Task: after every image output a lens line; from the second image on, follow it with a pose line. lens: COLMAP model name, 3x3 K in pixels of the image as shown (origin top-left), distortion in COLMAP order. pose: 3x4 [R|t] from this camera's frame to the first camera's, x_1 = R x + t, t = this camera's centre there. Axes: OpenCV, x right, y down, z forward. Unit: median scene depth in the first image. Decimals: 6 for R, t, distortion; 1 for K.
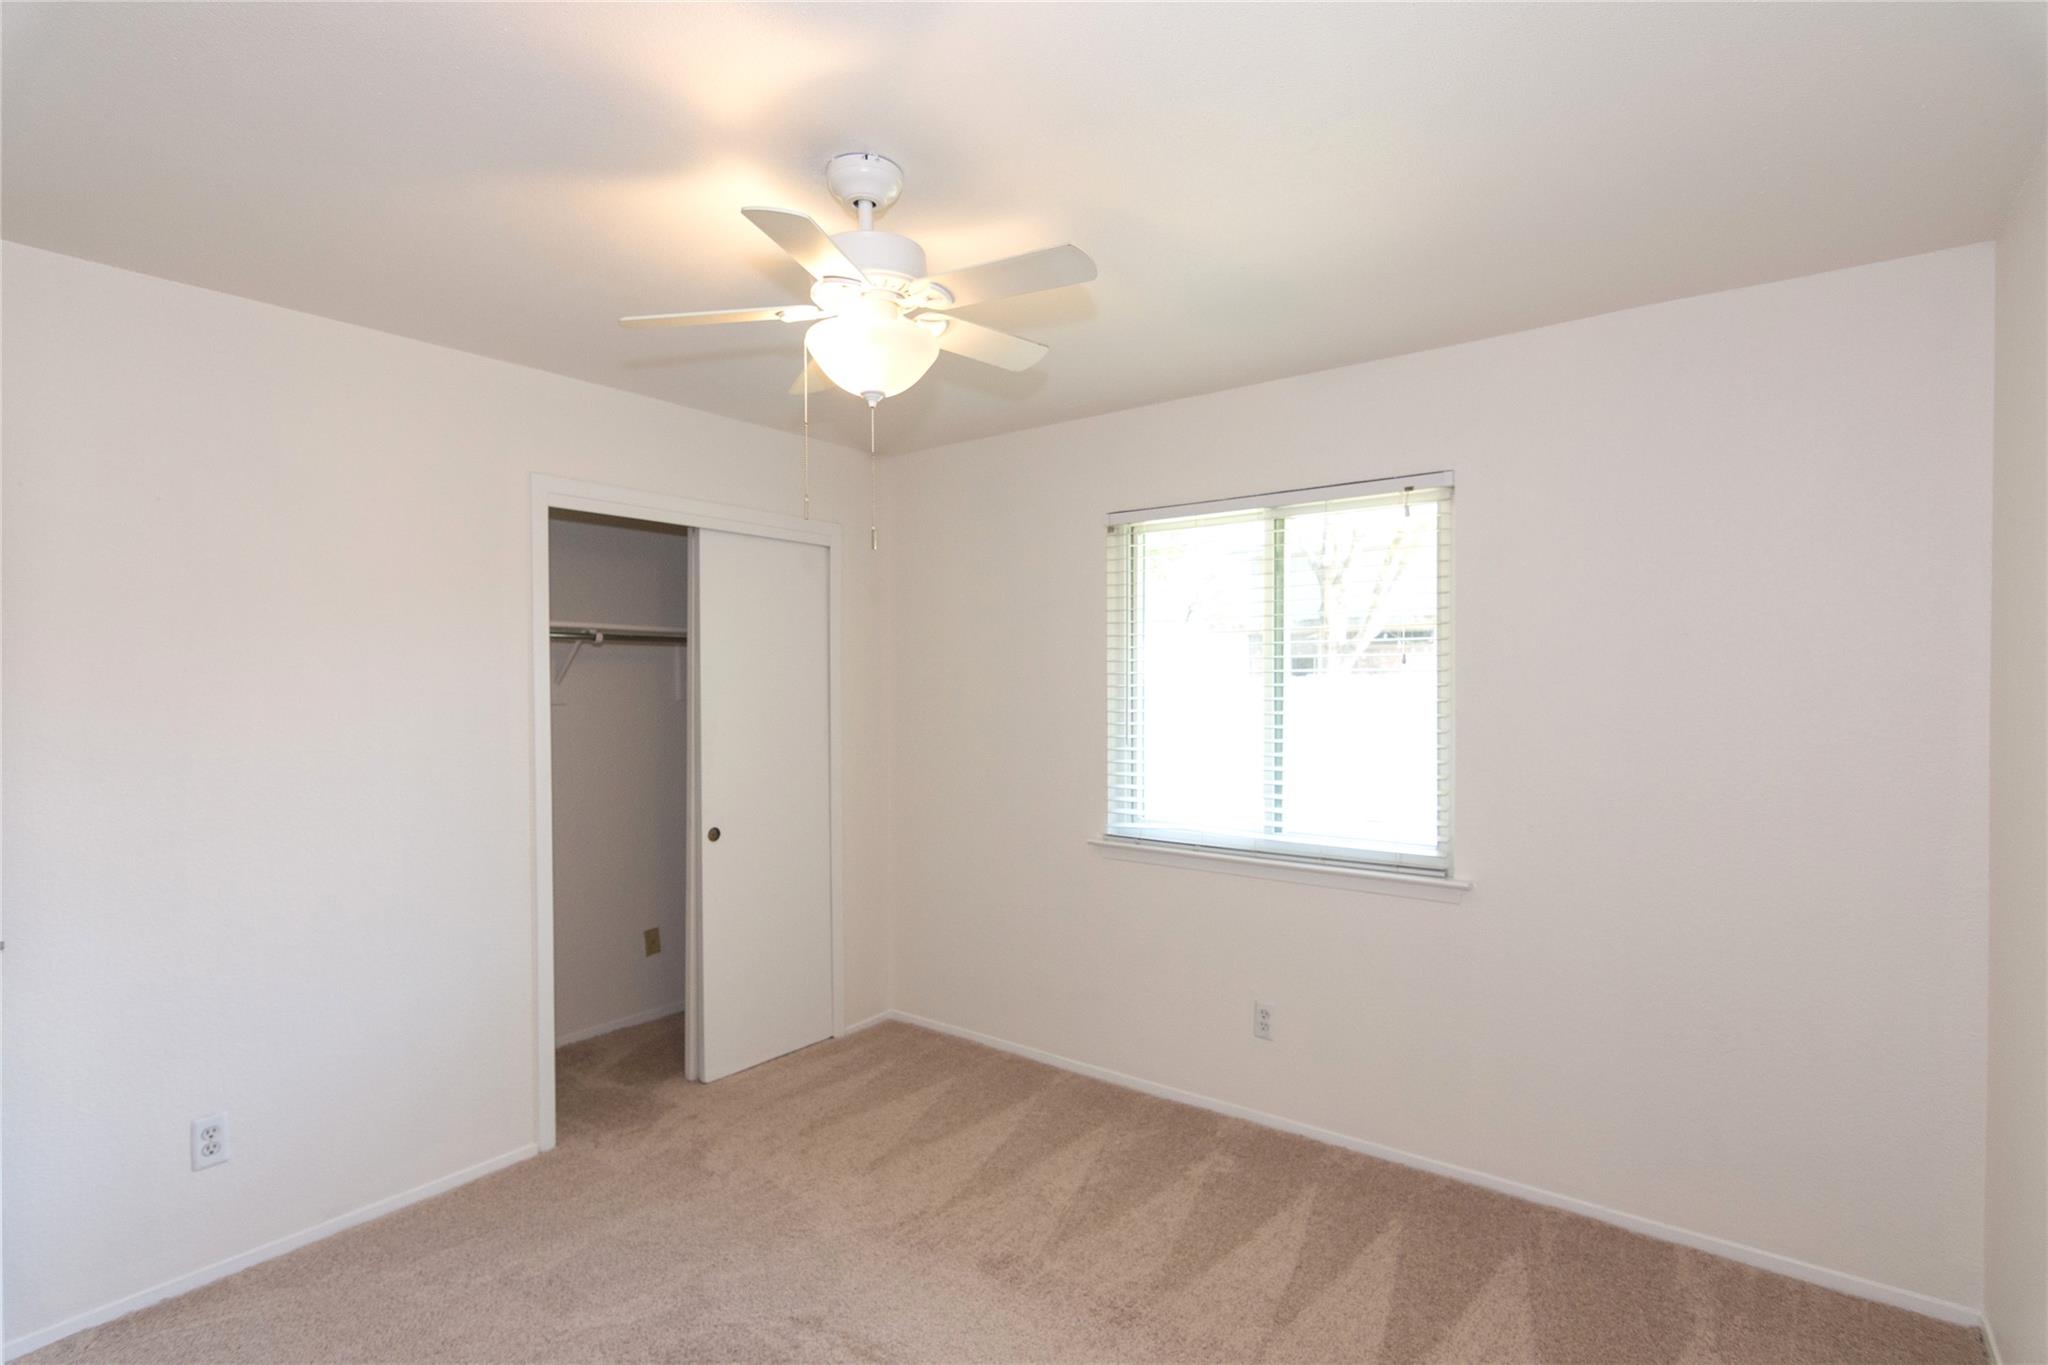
lens RADIAL K [[982.6, 0, 1026.8], [0, 982.6, 701.5], [0, 0, 1]] dist [-0.001775, -0.000229]
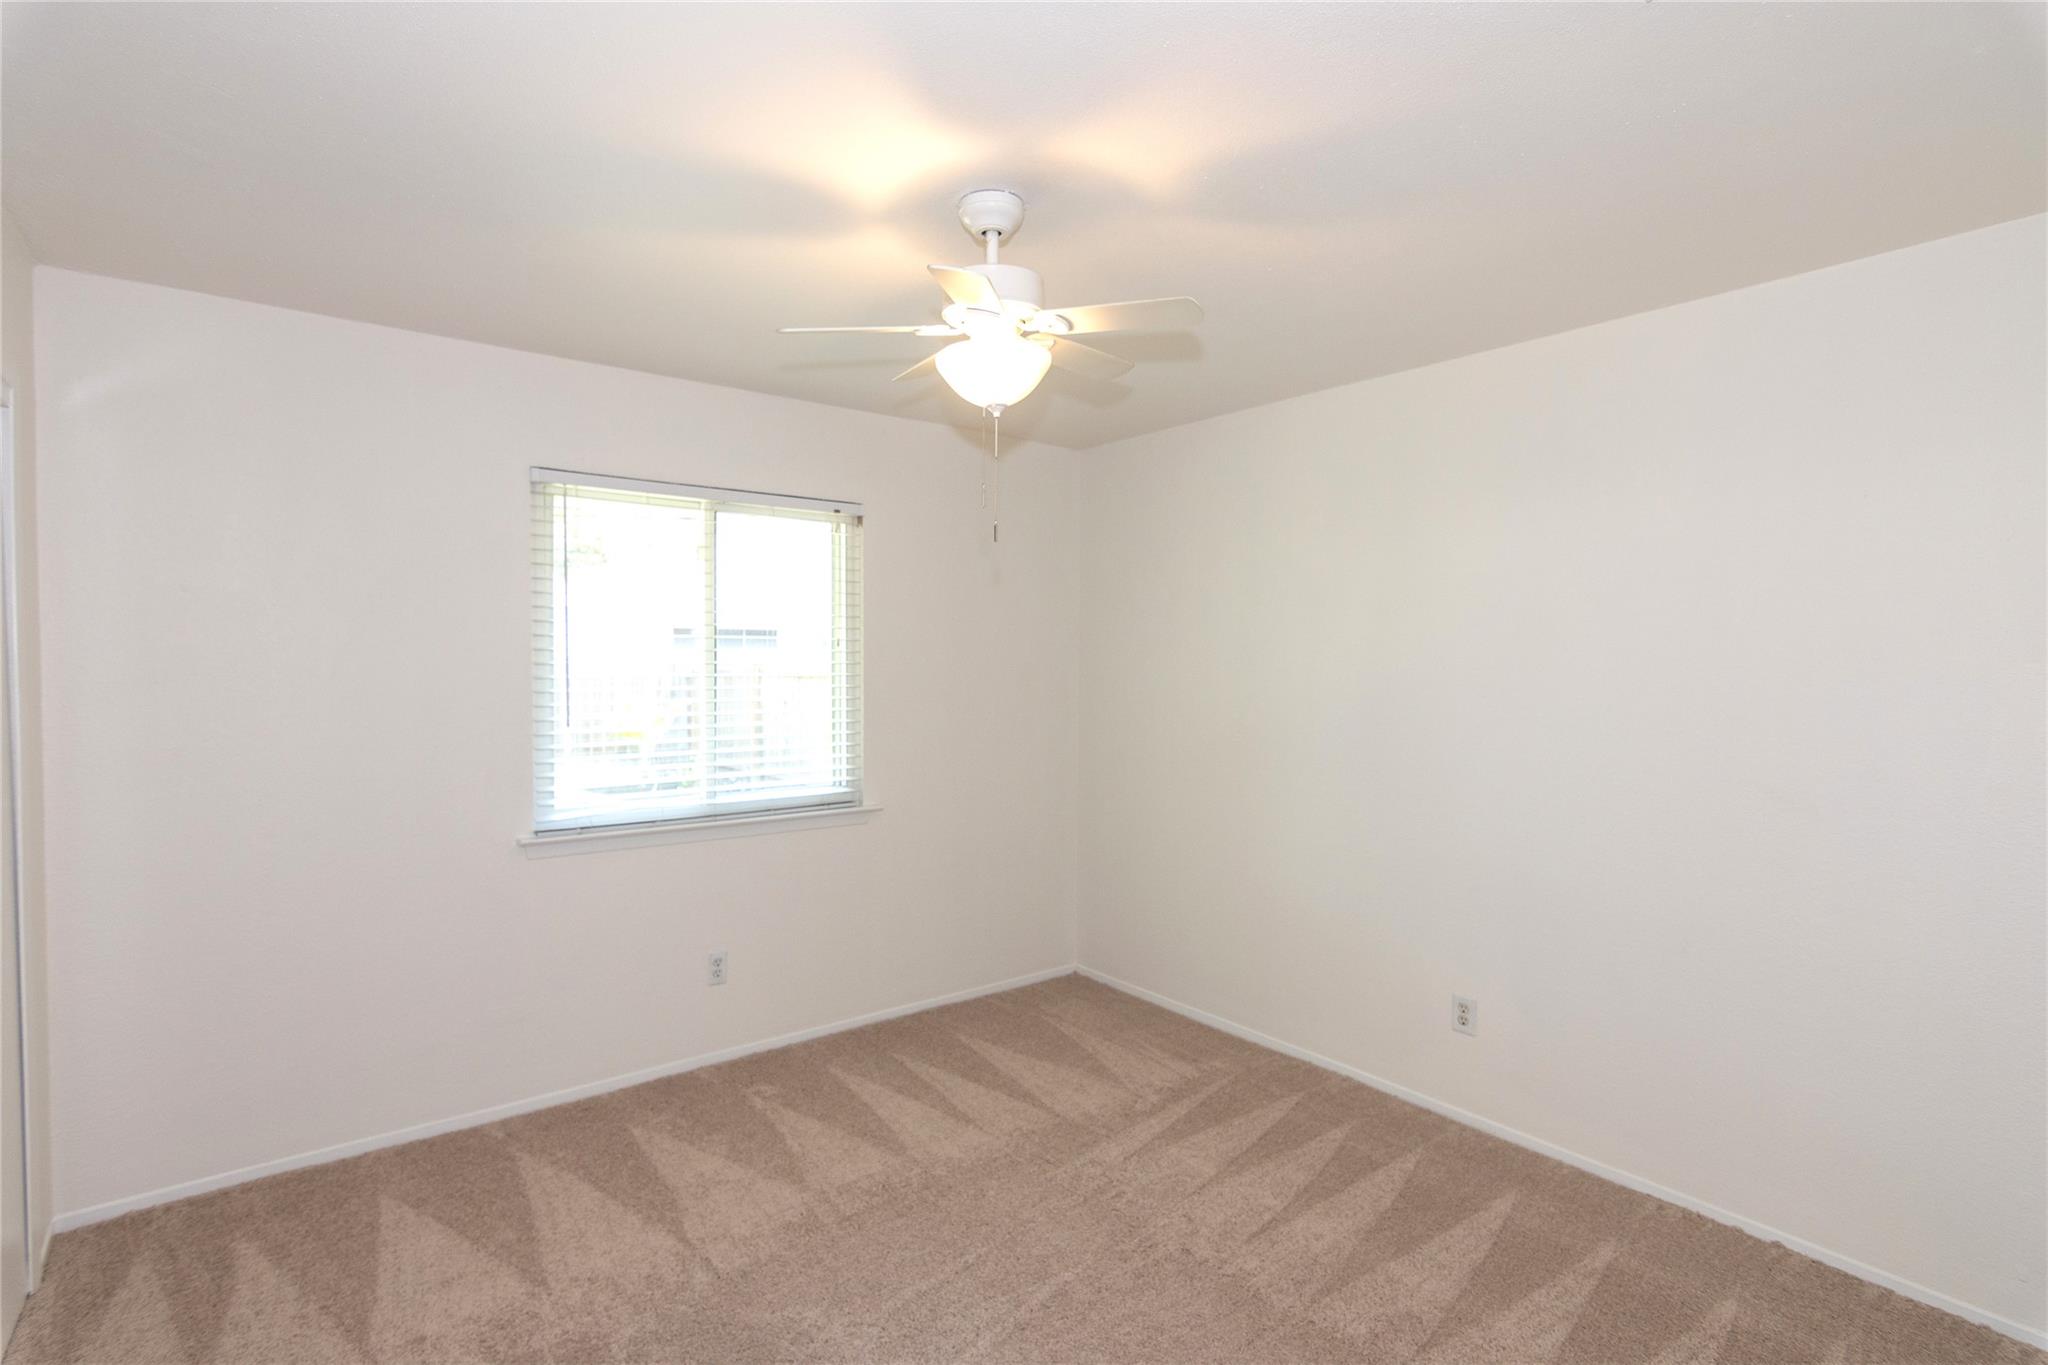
lens RADIAL K [[989.3, 0, 1023.6], [0, 989.3, 692.4], [0, 0, 1]] dist [0.001439, 0.000597]
pose [[0.247839, -0.025572, 0.968464, -0.794064], [0.012872, 0.999650, 0.023101, -0.004641], [-0.968716, 0.006740, 0.248081, 0.423693]]
